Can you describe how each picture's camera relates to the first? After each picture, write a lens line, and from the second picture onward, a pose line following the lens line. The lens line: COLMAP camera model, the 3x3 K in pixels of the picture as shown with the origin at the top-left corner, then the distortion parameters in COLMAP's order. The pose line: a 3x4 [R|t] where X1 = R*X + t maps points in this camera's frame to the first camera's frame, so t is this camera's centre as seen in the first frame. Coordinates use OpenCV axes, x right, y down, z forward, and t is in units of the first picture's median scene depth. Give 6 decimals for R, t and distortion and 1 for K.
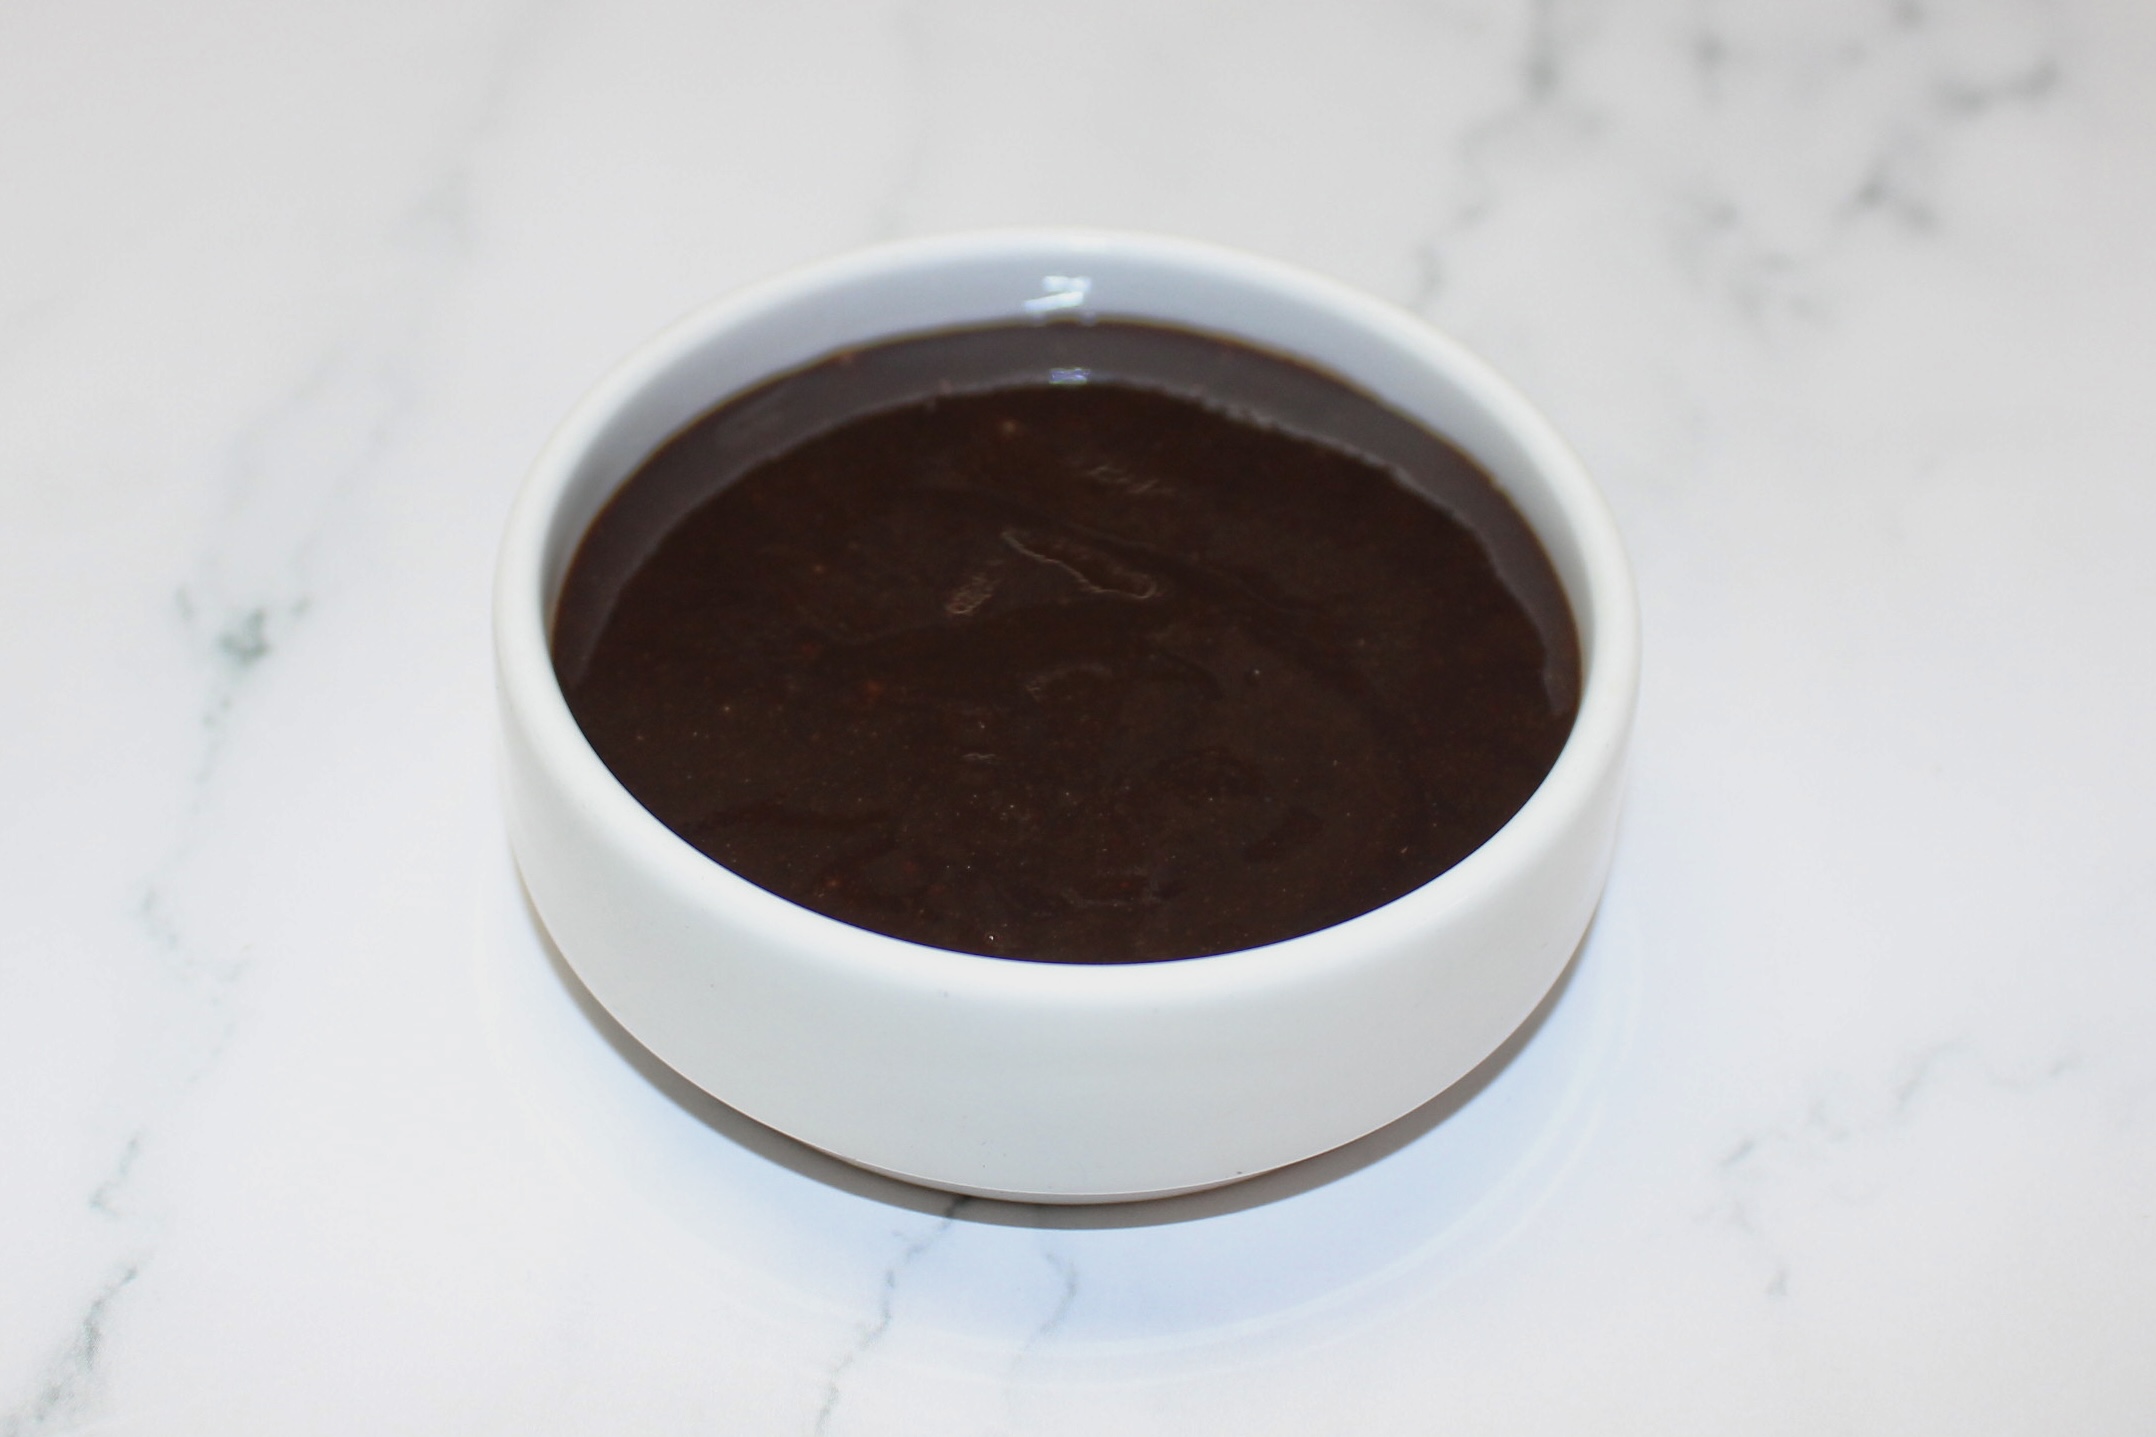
lens RADIAL K [[1407.1, 0, 1078.0], [0, 1407.1, 718.5], [0, 0, 1]] dist [-0.028701, 0.026328]
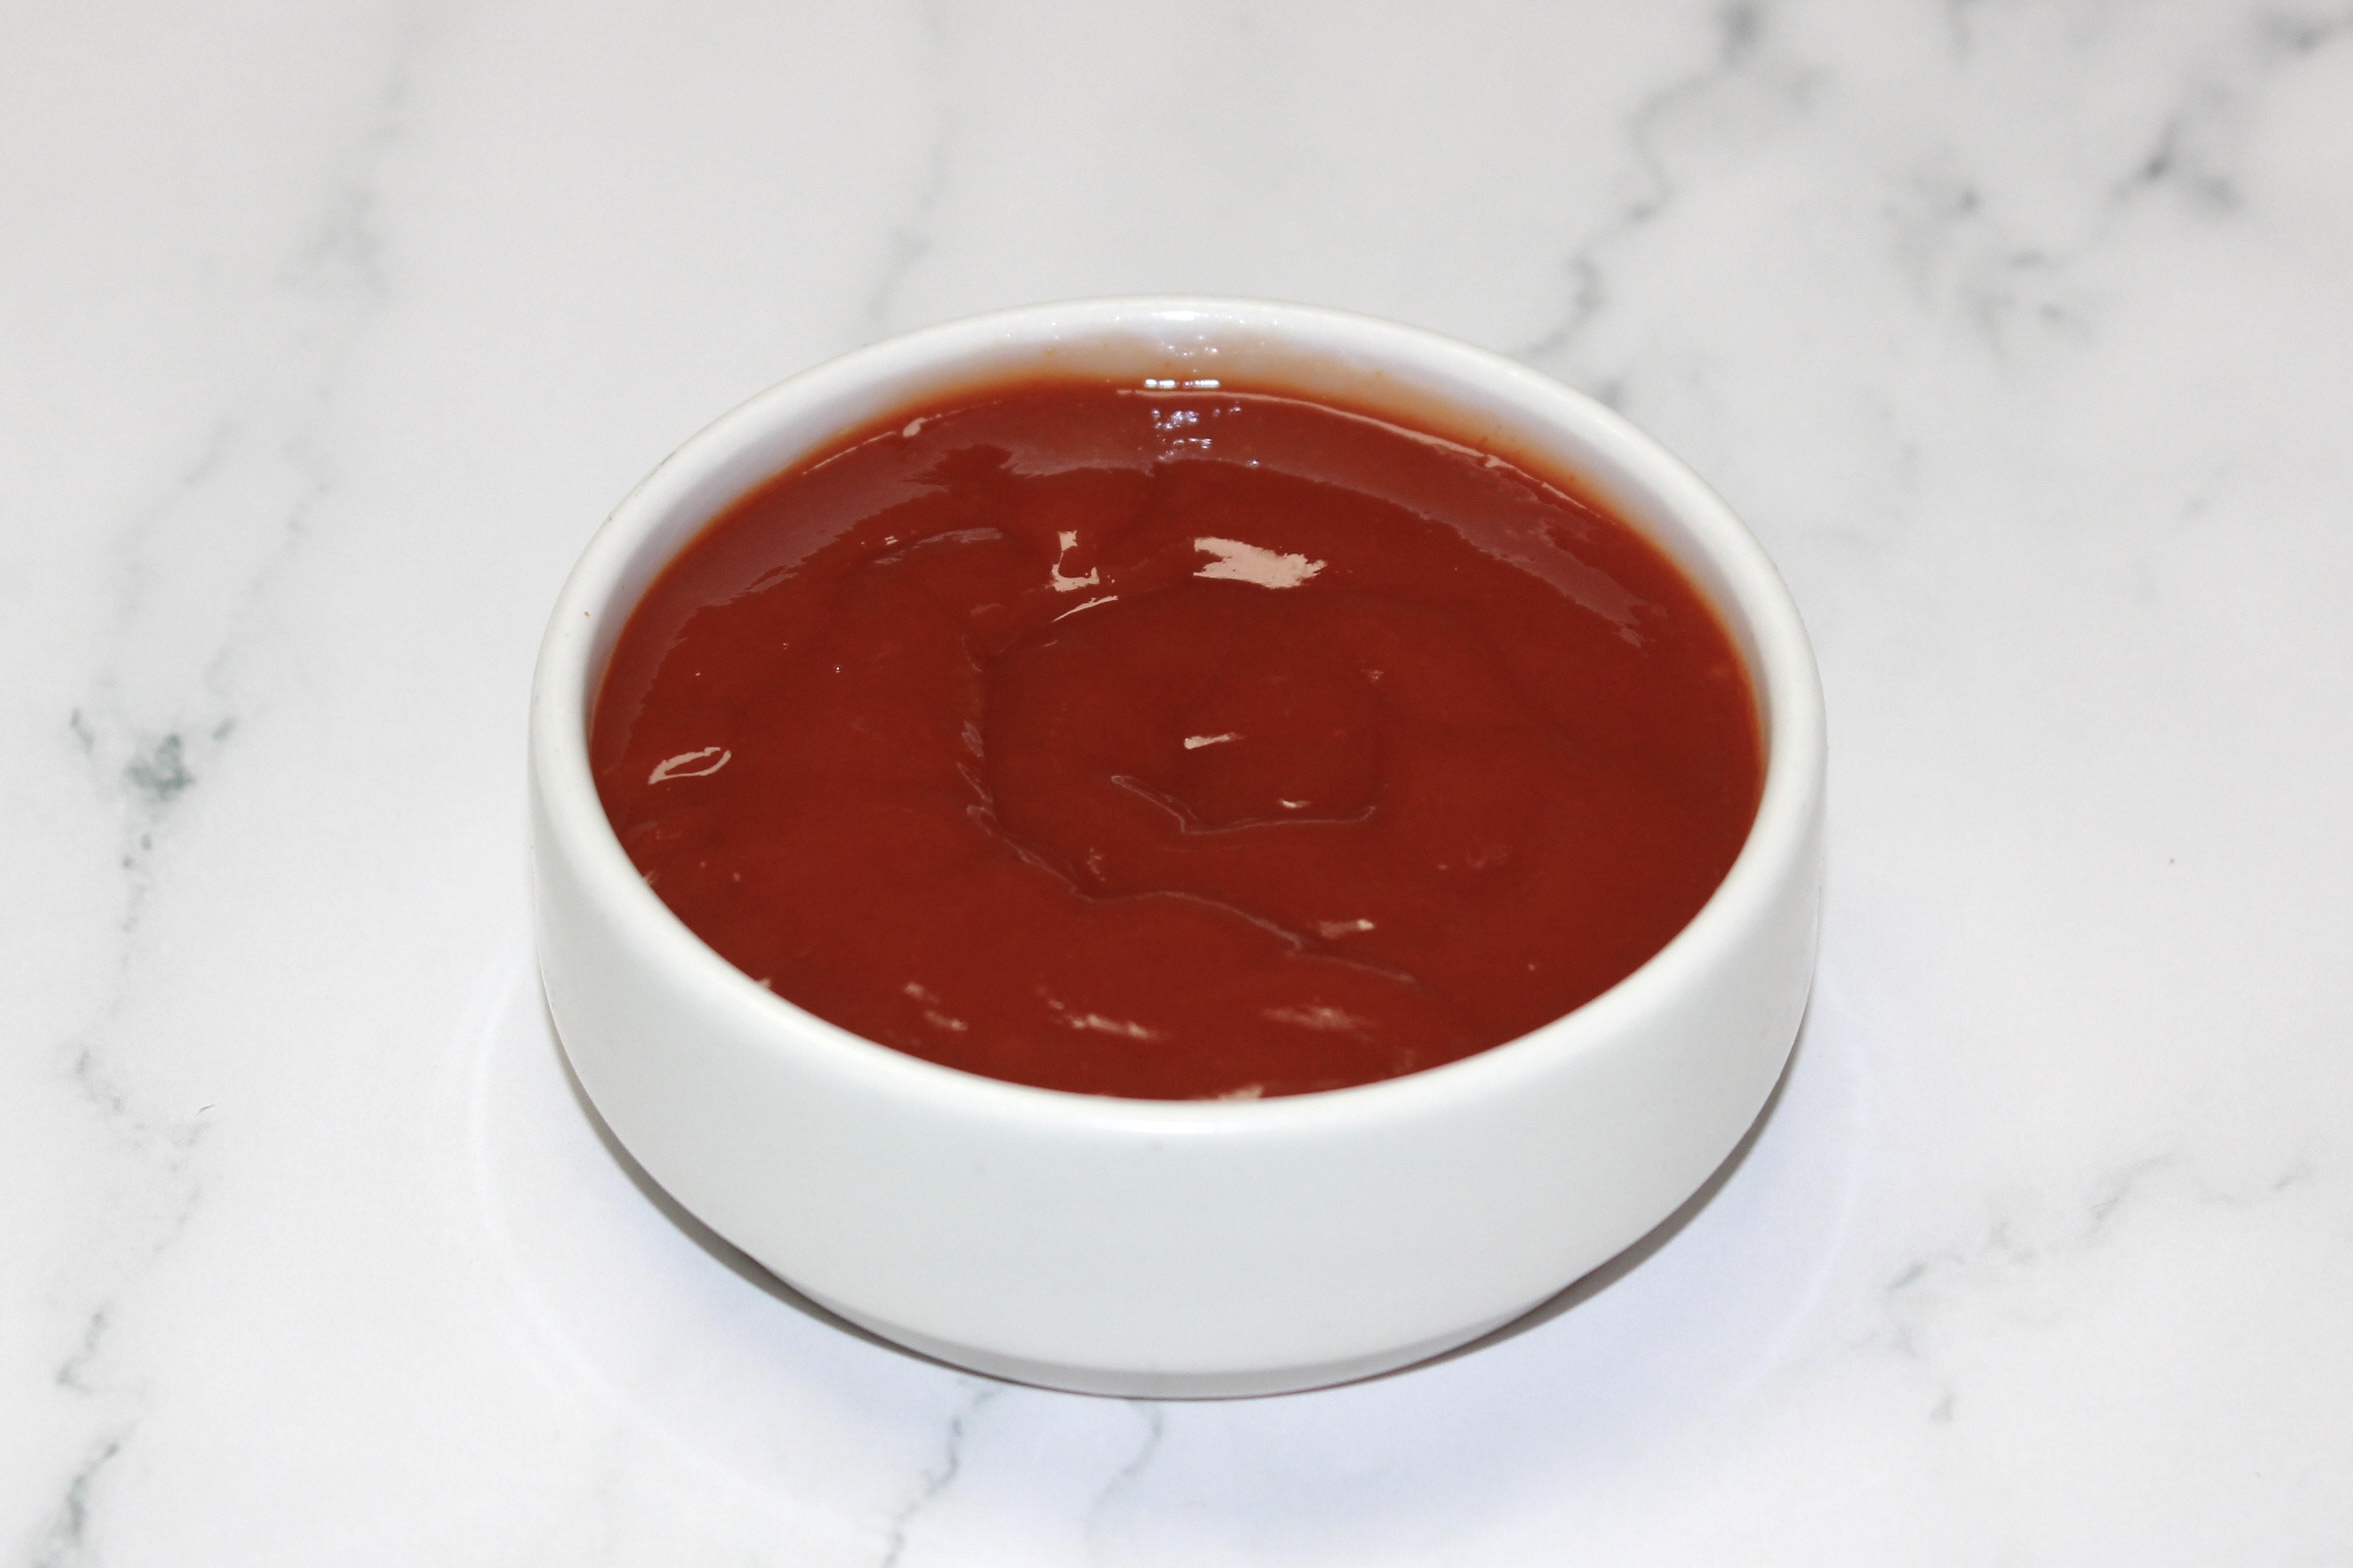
lens RADIAL K [[3051.1, 0, 1176.5], [0, 3051.1, 784.0], [0, 0, 1]] dist [0.028323, 0.045833]
pose [[0.999528, -0.027988, -0.012639, 0.042018], [0.026537, 0.994310, -0.103169, 0.182962], [0.015454, 0.102785, 0.994584, -0.946461]]
